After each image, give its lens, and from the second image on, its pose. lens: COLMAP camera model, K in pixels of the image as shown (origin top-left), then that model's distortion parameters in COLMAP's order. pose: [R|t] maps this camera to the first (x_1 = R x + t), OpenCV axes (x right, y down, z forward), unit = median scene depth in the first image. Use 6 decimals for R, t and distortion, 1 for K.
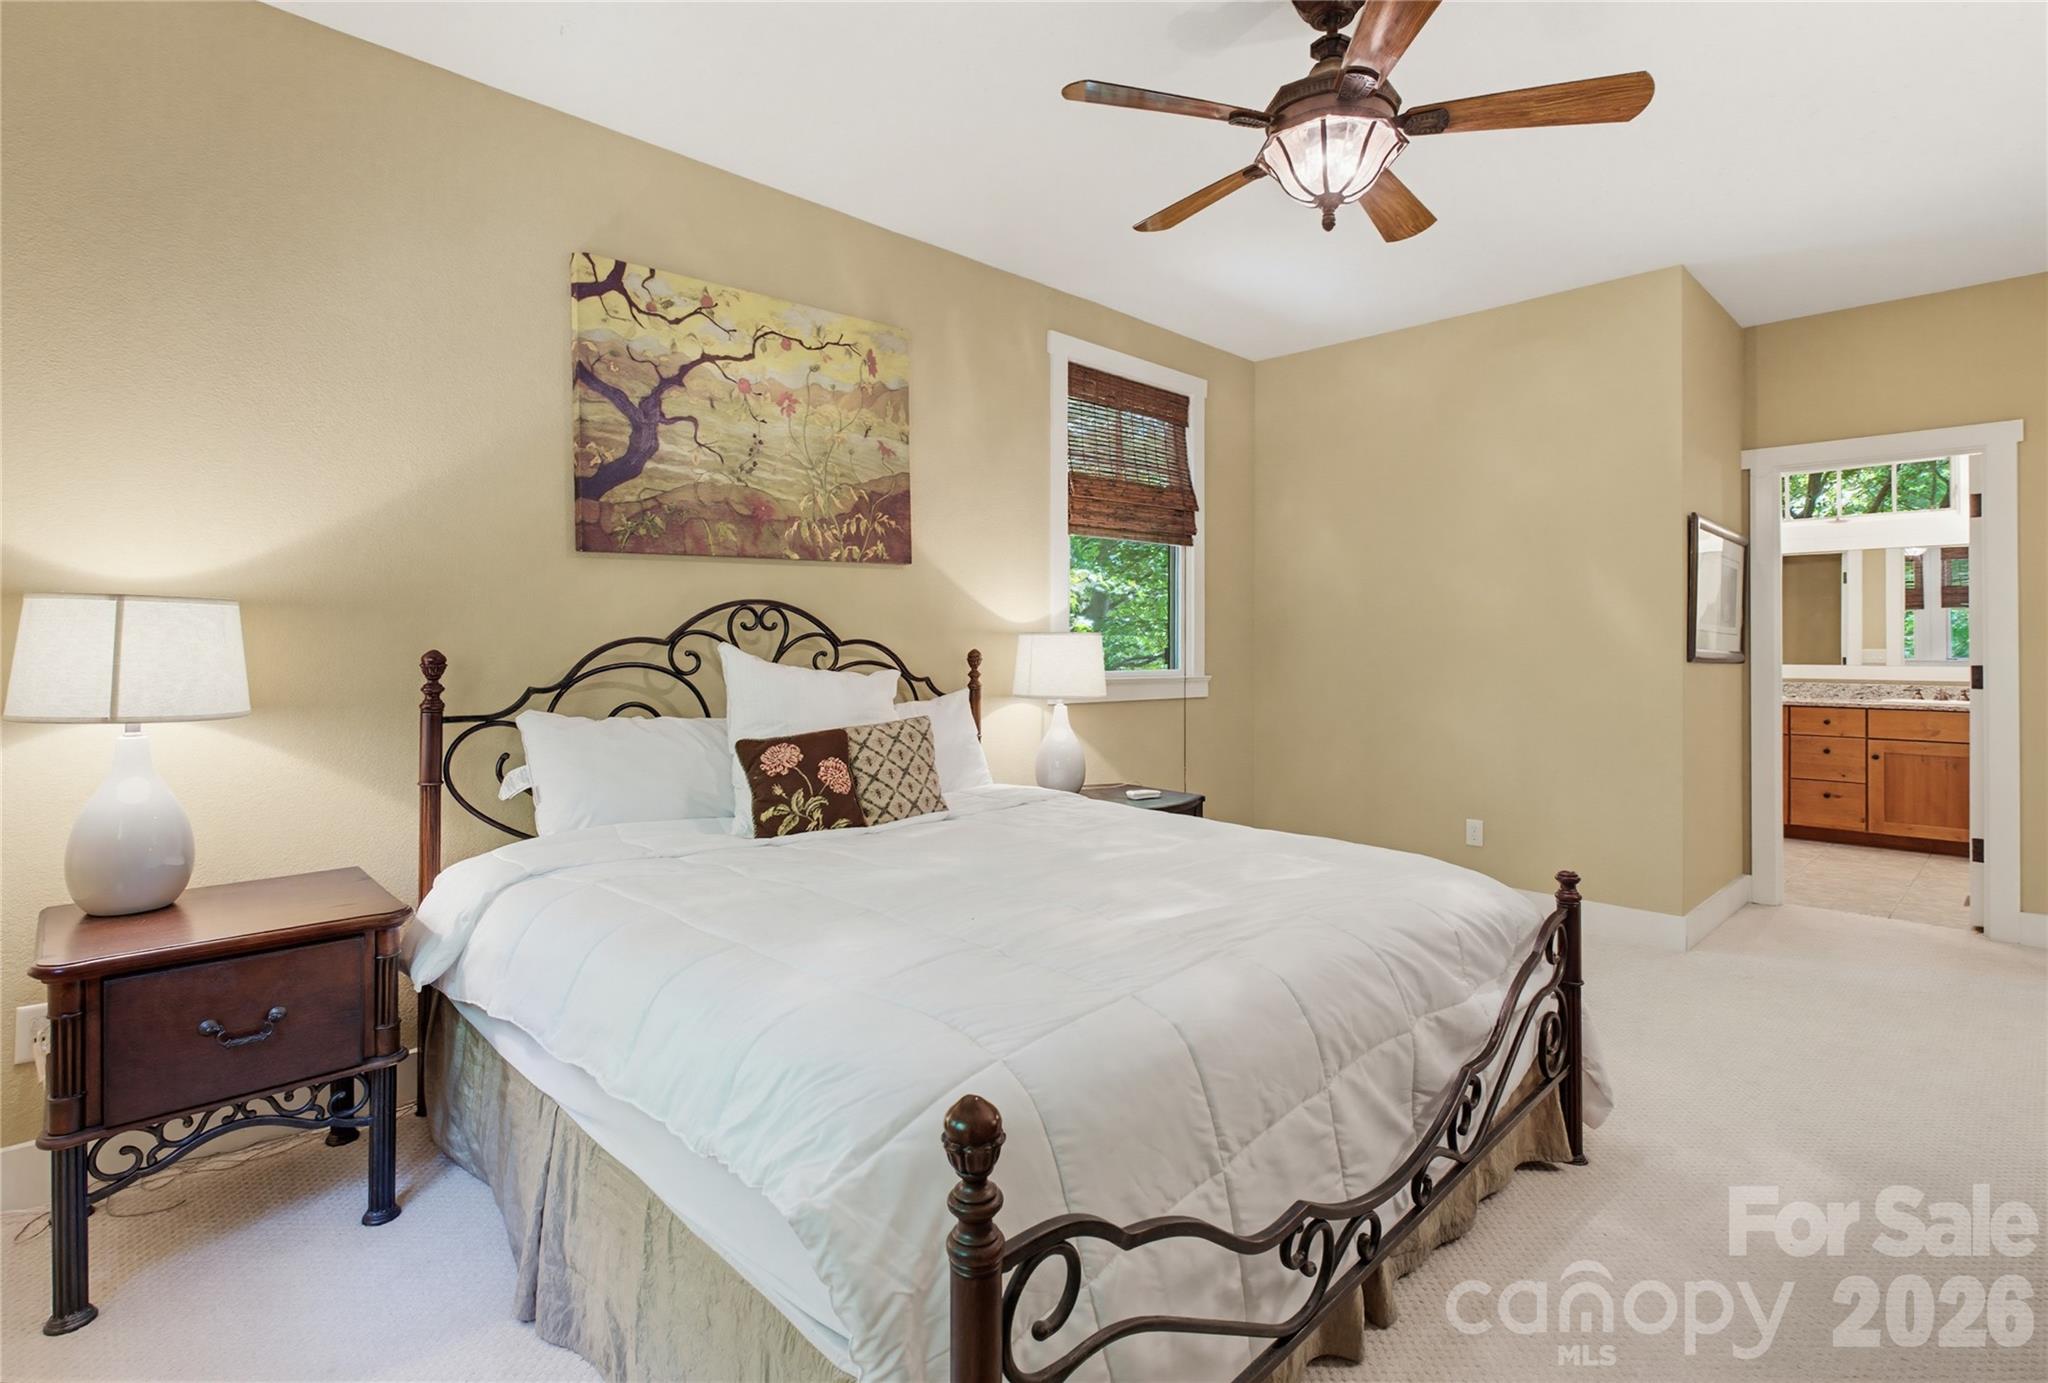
lens RADIAL K [[1004.9, 0, 1026.2], [0, 1004.9, 649.6], [0, 0, 1]] dist [0.000235, -0.000065]
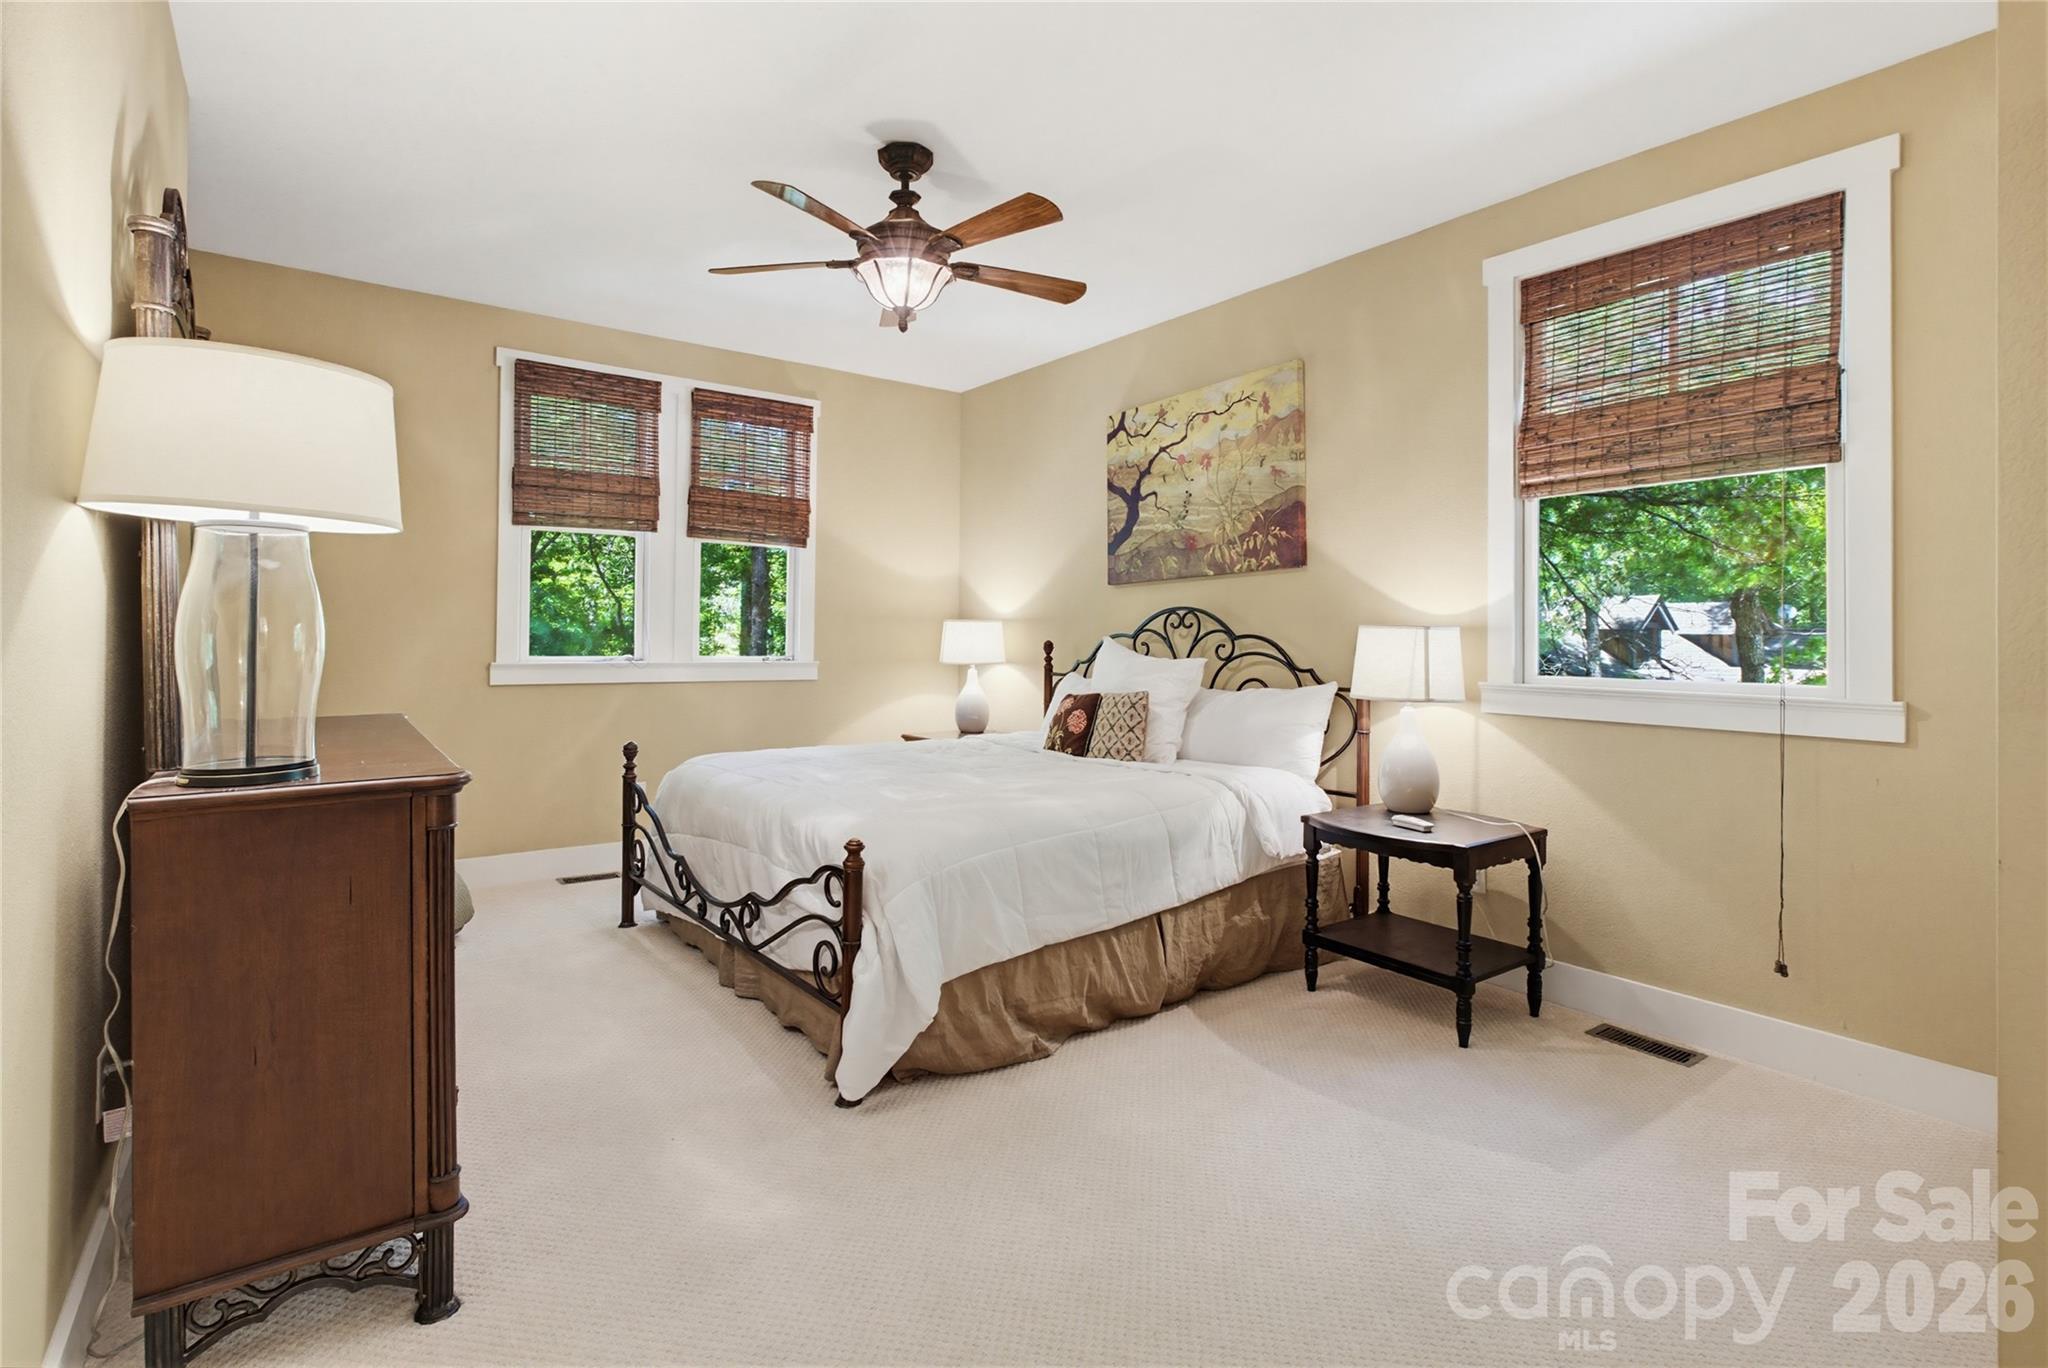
lens RADIAL K [[963.8, 0, 1043.0], [0, 963.8, 653.7], [0, 0, 1]] dist [-0.002512, 0.000957]
pose [[-0.110811, 0.014891, -0.993730, 1.097155], [-0.010532, 0.999814, 0.016157, -0.003056], [0.993786, 0.012256, -0.110633, 0.933794]]
